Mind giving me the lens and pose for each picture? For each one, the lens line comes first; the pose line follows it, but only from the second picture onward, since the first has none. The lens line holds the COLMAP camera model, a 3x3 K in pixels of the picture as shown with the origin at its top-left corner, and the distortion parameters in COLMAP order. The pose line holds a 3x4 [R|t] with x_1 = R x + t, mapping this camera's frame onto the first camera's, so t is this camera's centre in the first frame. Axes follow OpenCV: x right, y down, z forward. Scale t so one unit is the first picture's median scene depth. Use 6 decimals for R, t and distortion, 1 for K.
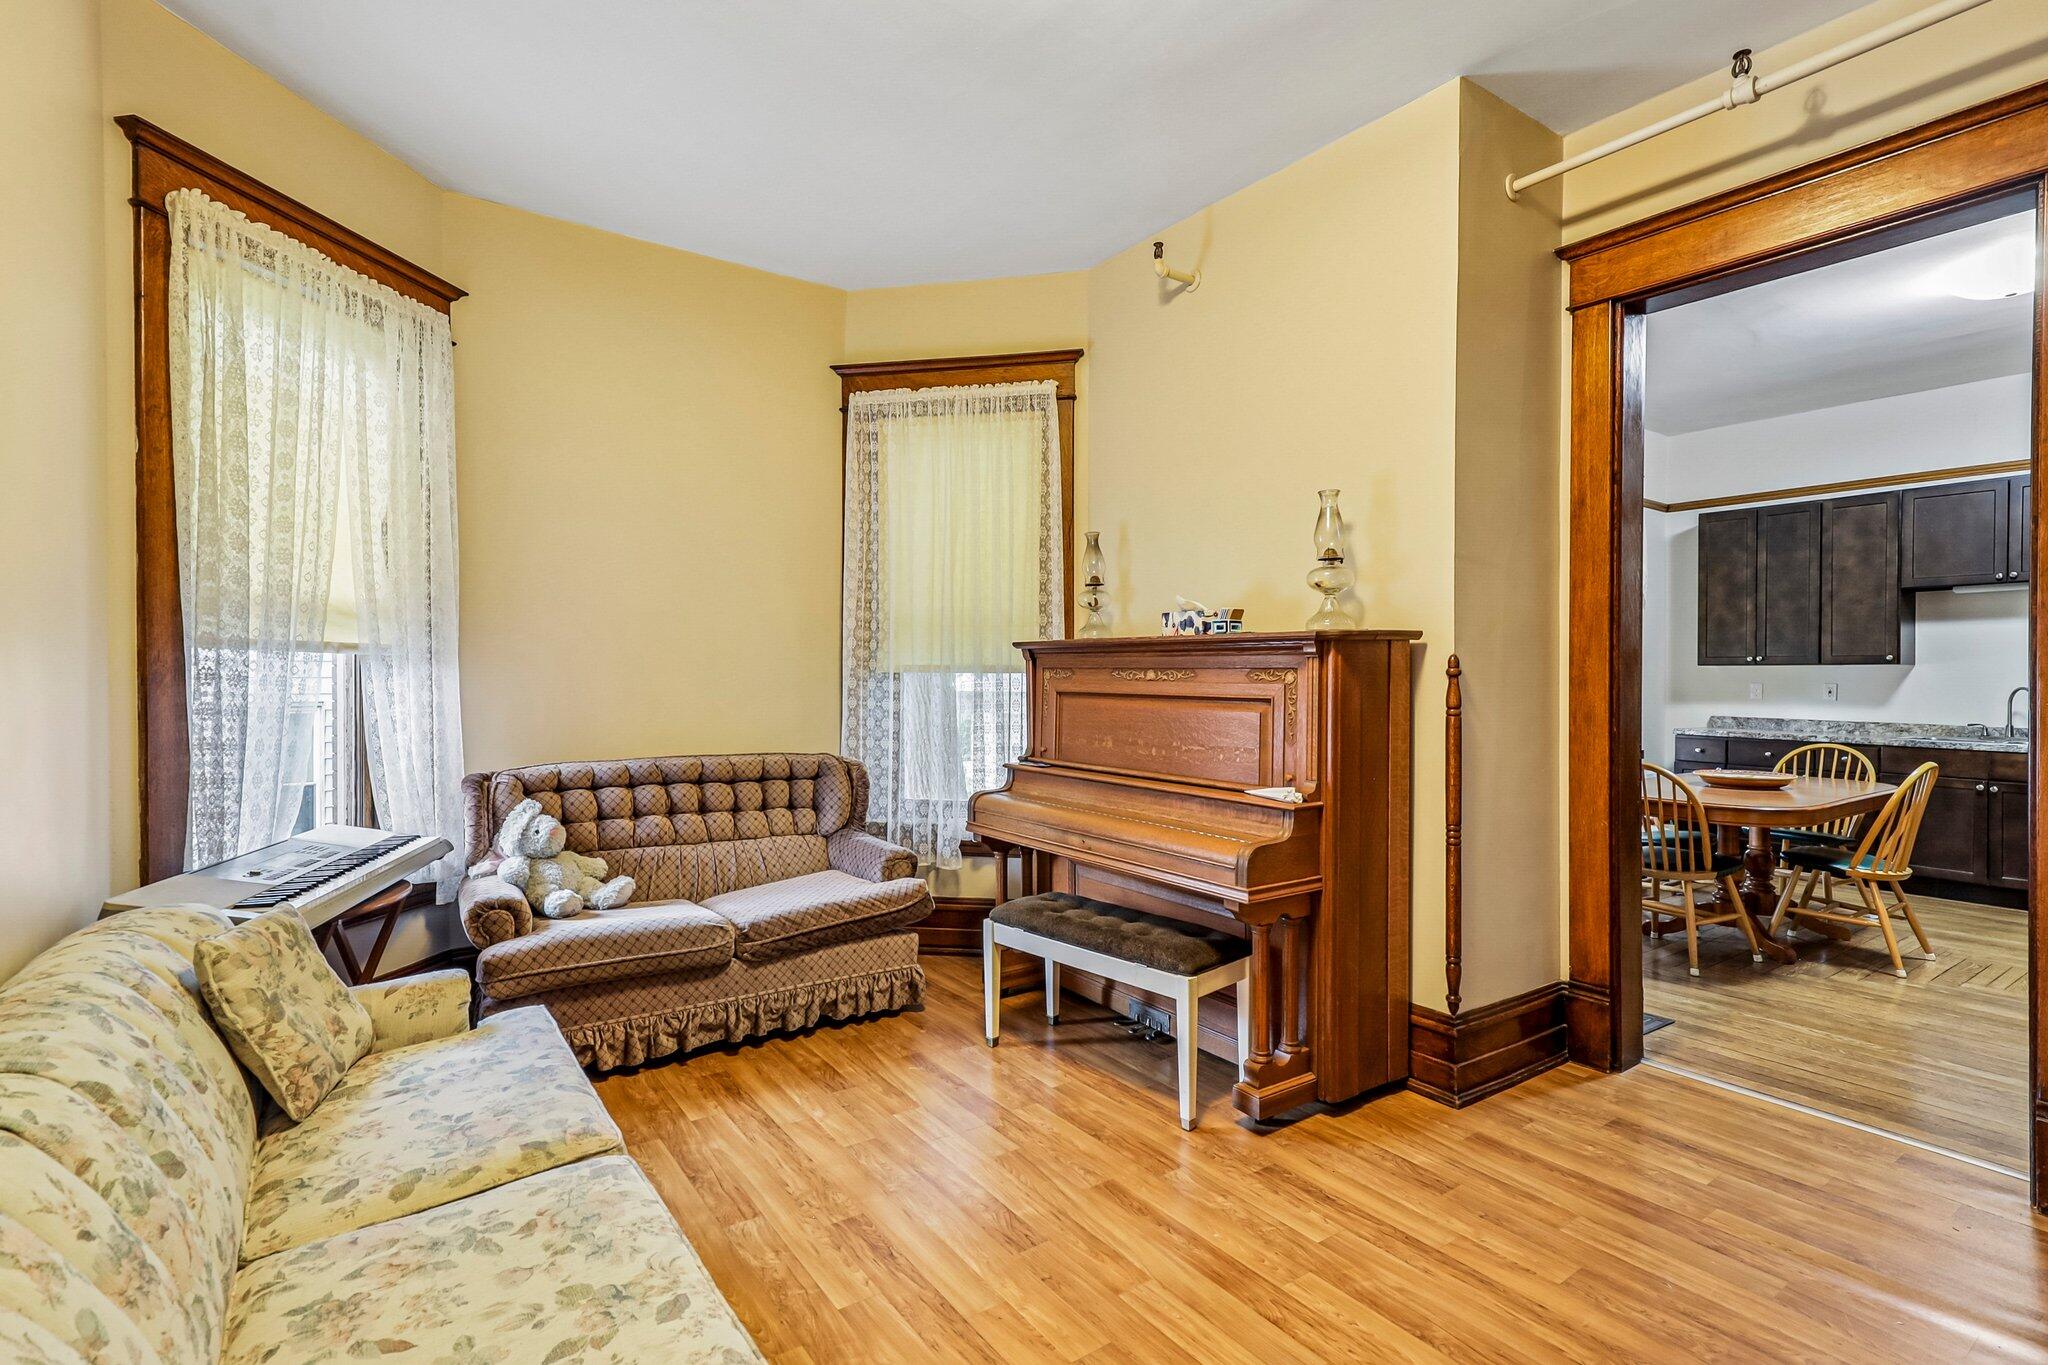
lens RADIAL K [[966.8, 0, 995.6], [0, 966.8, 672.5], [0, 0, 1]] dist [0.005528, -0.000004]
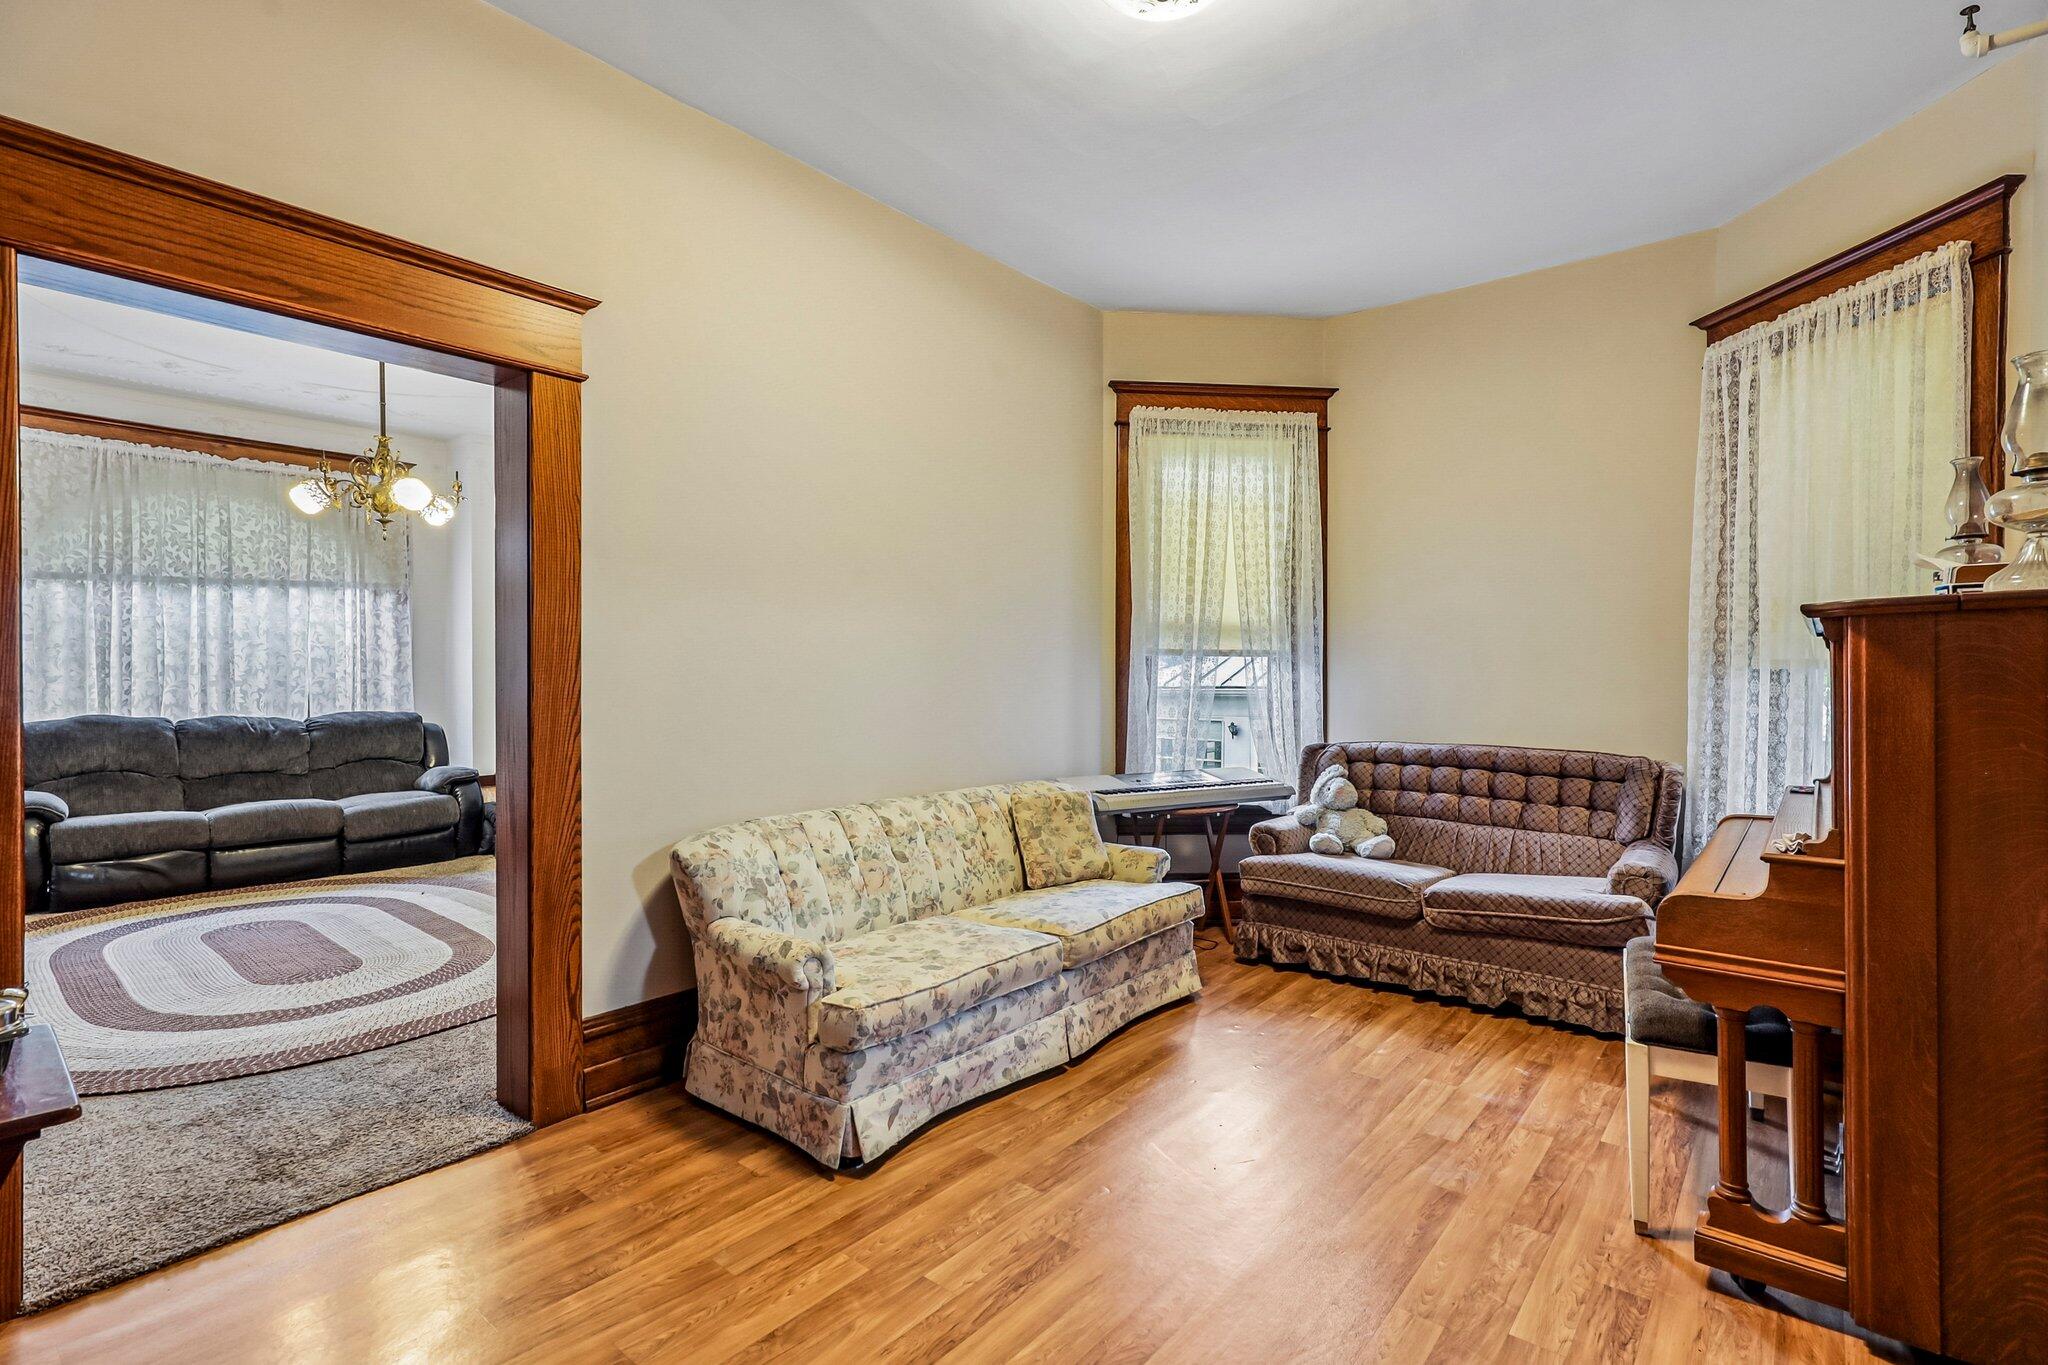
lens RADIAL K [[966.8, 0, 1048.3], [0, 966.8, 658.8], [0, 0, 1]] dist [0.005528, -0.000004]
pose [[0.296702, -0.012015, -0.954895, 0.670903], [-0.000430, 0.999919, -0.012715, 0.003304], [0.954970, 0.004184, 0.296673, 0.232263]]
